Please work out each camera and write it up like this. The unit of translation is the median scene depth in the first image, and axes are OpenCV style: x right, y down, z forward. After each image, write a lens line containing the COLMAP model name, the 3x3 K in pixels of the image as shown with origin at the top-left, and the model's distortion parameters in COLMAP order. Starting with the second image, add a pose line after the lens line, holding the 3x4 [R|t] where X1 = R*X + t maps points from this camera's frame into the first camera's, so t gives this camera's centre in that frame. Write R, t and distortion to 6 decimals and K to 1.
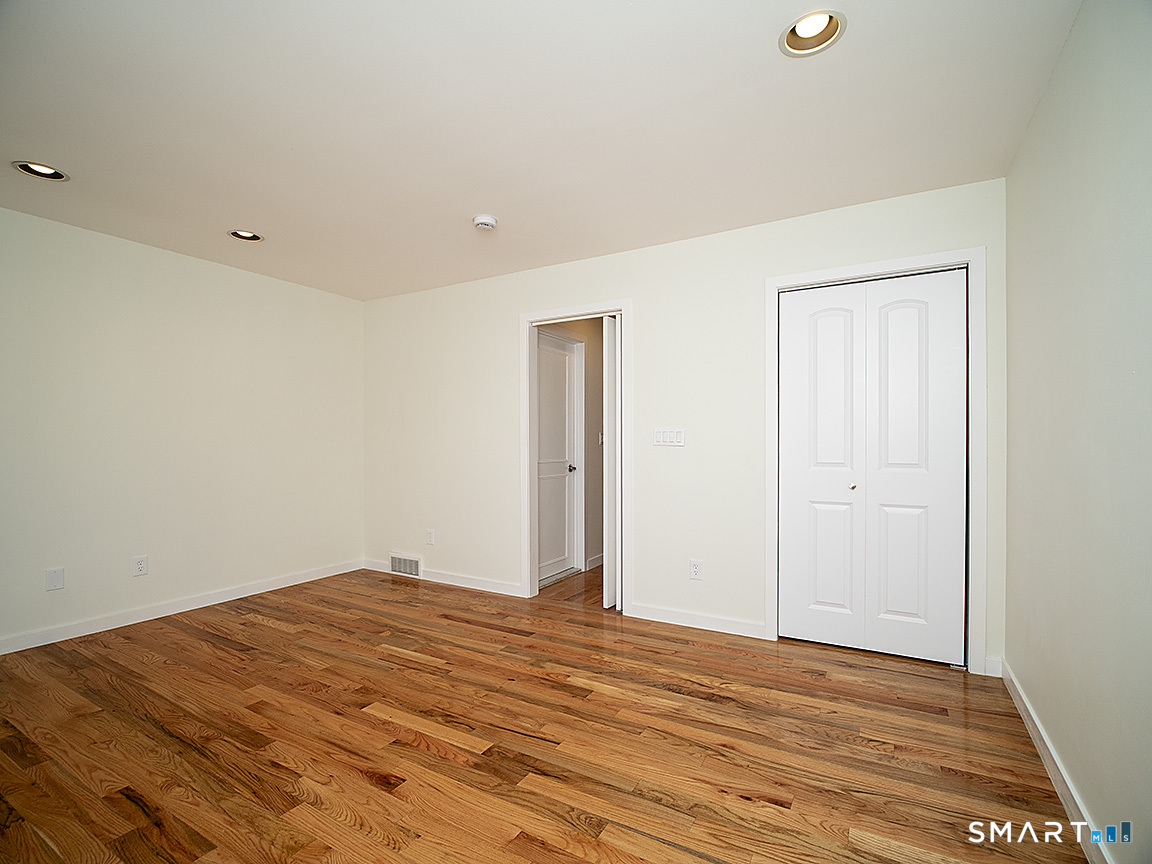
lens RADIAL K [[535.8, 0, 578.1], [0, 535.8, 437.7], [0, 0, 1]] dist [-0.015695, 0.000304]
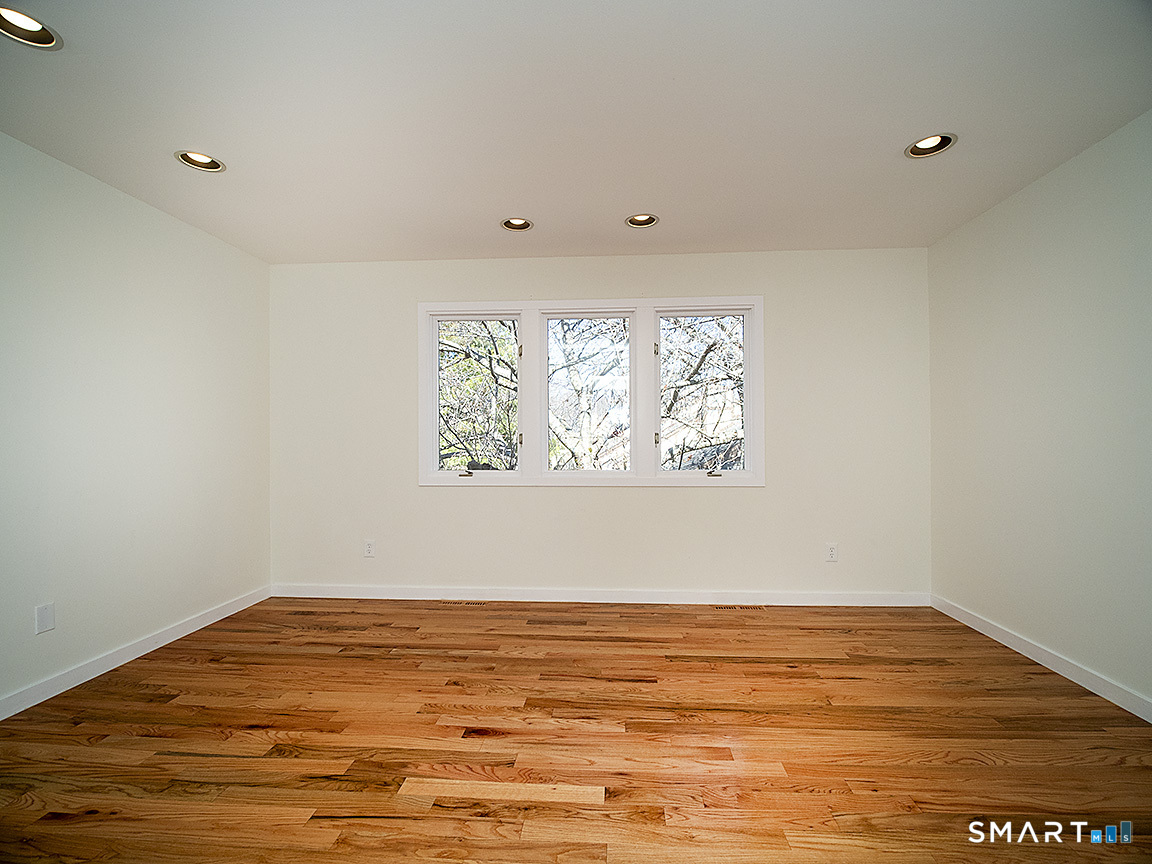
lens RADIAL K [[535.8, 0, 578.1], [0, 535.8, 437.7], [0, 0, 1]] dist [-0.015695, 0.000304]
pose [[-0.900292, 0.008363, -0.435206, -0.054702], [0.011764, 0.999918, -0.005120, 0.018443], [0.435127, -0.009729, -0.900316, 1.913749]]
